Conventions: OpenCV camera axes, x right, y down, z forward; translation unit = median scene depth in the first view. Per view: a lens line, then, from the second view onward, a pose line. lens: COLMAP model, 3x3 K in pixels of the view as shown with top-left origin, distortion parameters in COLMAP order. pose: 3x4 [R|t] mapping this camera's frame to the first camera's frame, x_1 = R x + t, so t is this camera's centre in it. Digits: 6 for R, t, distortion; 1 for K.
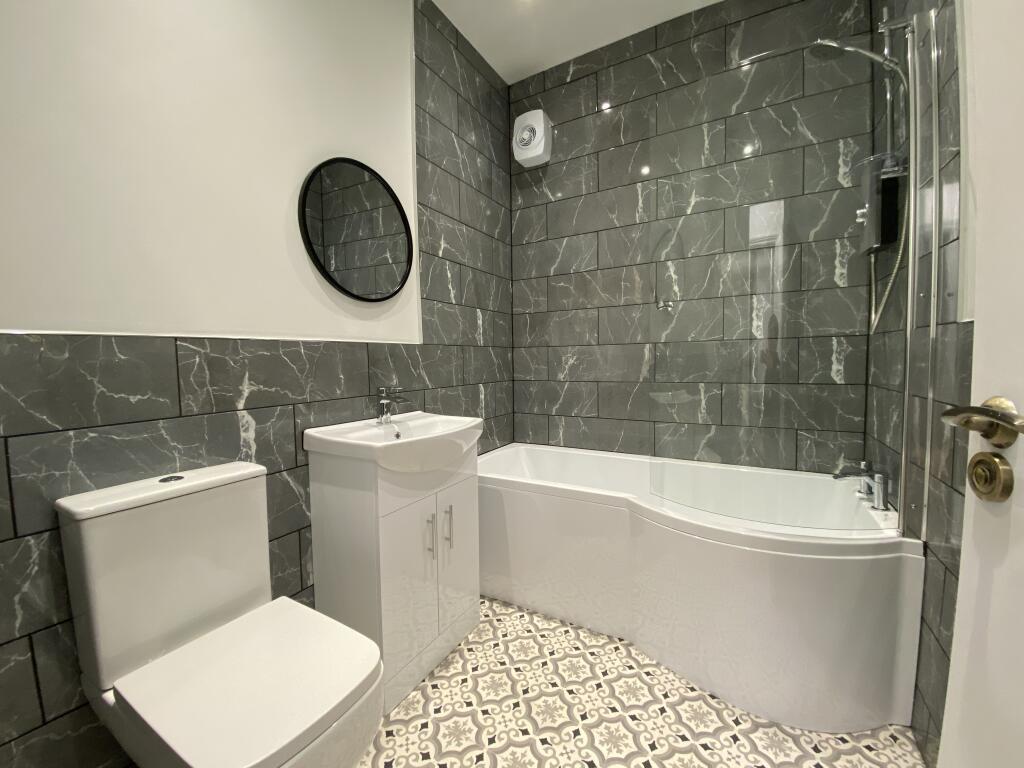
lens RADIAL K [[410.1, 0, 509.4], [0, 410.1, 377.2], [0, 0, 1]] dist [0.000965, -0.004715]
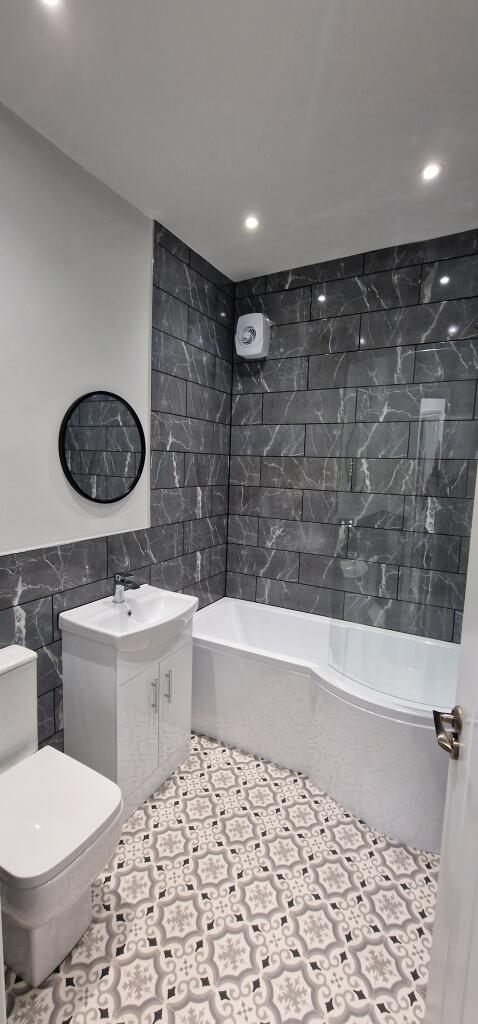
lens RADIAL K [[413.6, 0, 234.0], [0, 413.6, 508.0], [0, 0, 1]] dist [-0.004775, 0.002635]
pose [[0.998945, 0.043680, 0.014171, 0.011949], [-0.044408, 0.997448, 0.055906, -0.232665], [-0.011693, -0.056476, 0.998335, -0.220789]]
